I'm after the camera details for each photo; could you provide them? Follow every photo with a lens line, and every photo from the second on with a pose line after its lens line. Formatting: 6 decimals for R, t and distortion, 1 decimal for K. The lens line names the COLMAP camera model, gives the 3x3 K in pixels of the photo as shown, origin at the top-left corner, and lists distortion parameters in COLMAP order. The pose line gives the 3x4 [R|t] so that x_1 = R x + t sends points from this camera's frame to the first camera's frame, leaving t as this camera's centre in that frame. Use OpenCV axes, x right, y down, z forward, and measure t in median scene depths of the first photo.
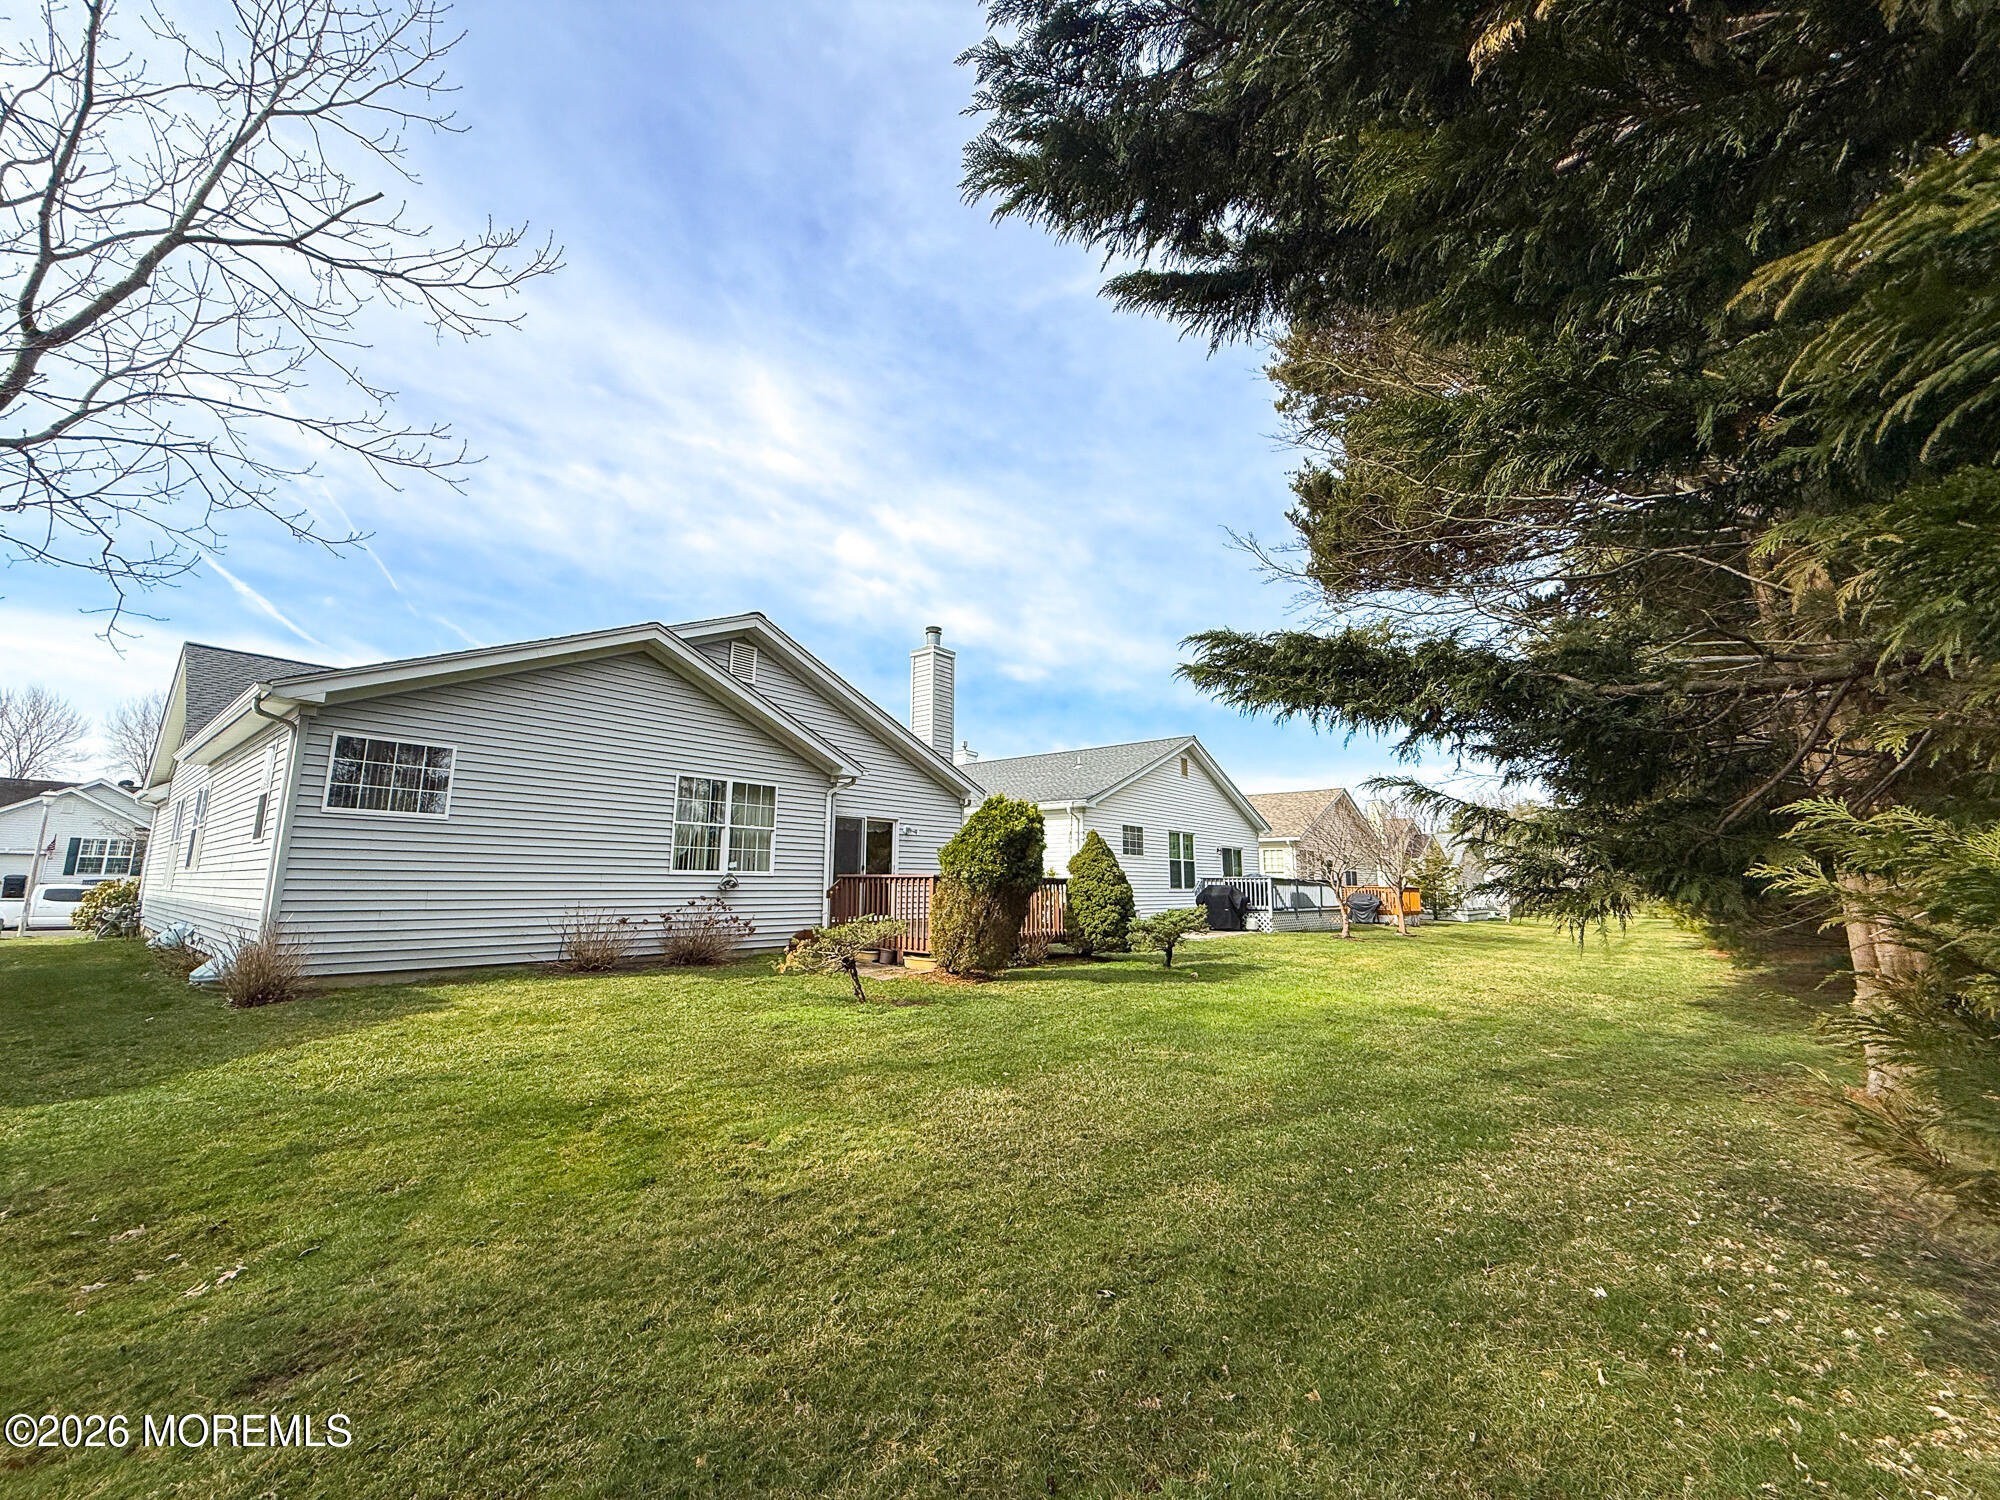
lens RADIAL K [[798.5, 0, 990.5], [0, 798.5, 751.0], [0, 0, 1]] dist [-0.000026, -0.000201]
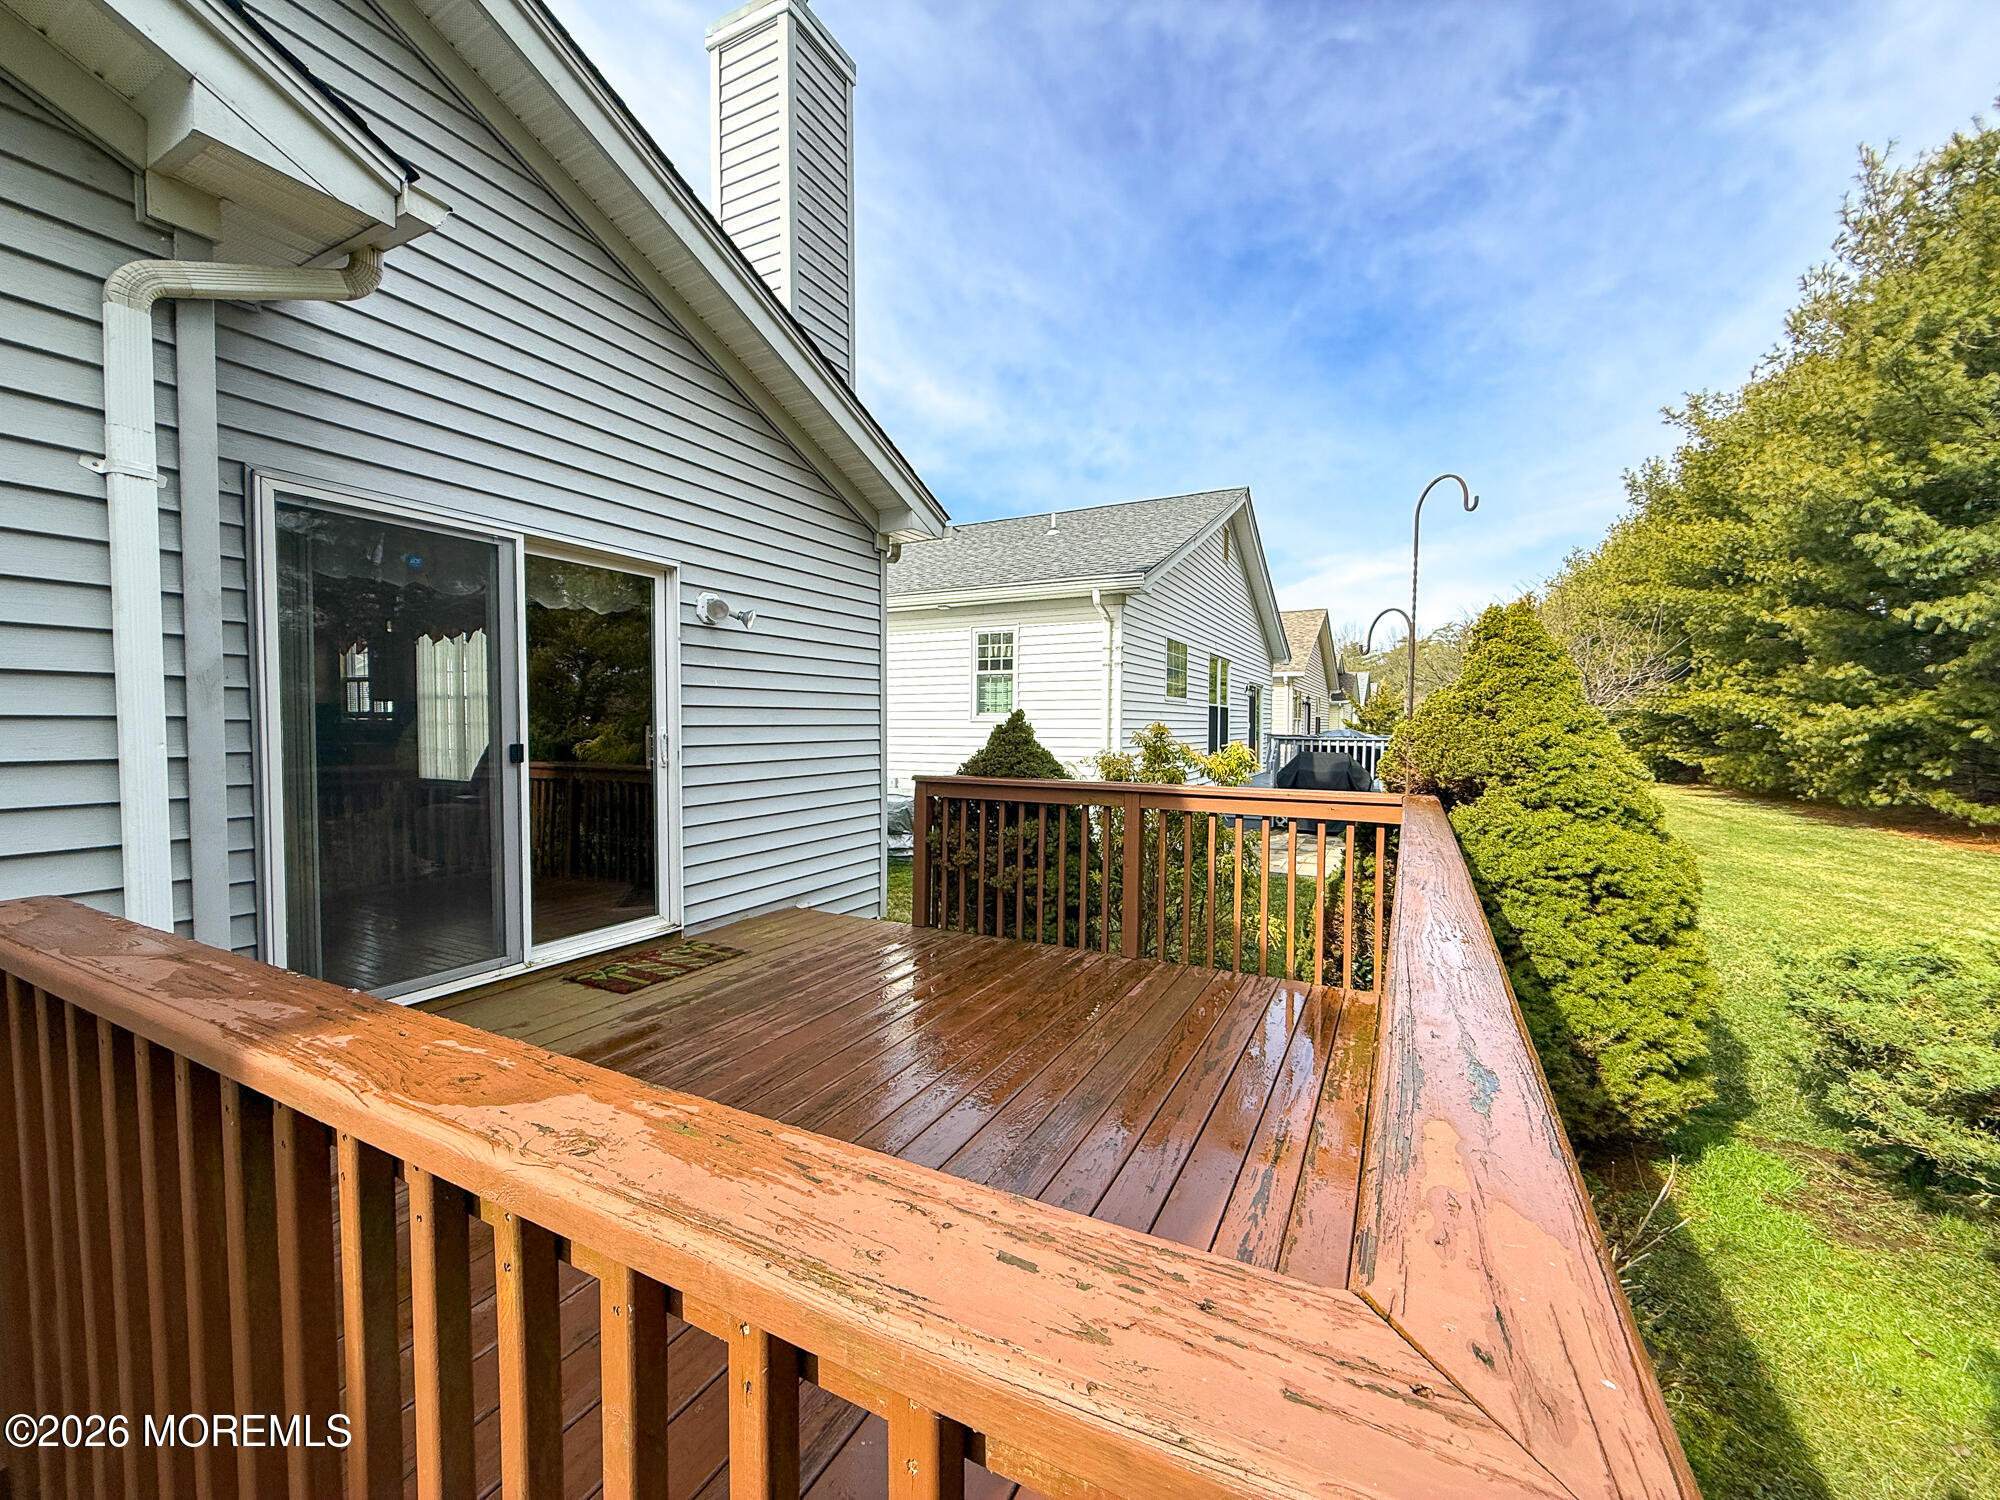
lens RADIAL K [[798.5, 0, 990.5], [0, 798.5, 751.0], [0, 0, 1]] dist [-0.000026, -0.000201]
pose [[0.976579, -0.013896, 0.214711, -0.056496], [-0.029288, 0.980039, 0.196637, 0.071699], [-0.213158, -0.198320, 0.956678, 0.566098]]
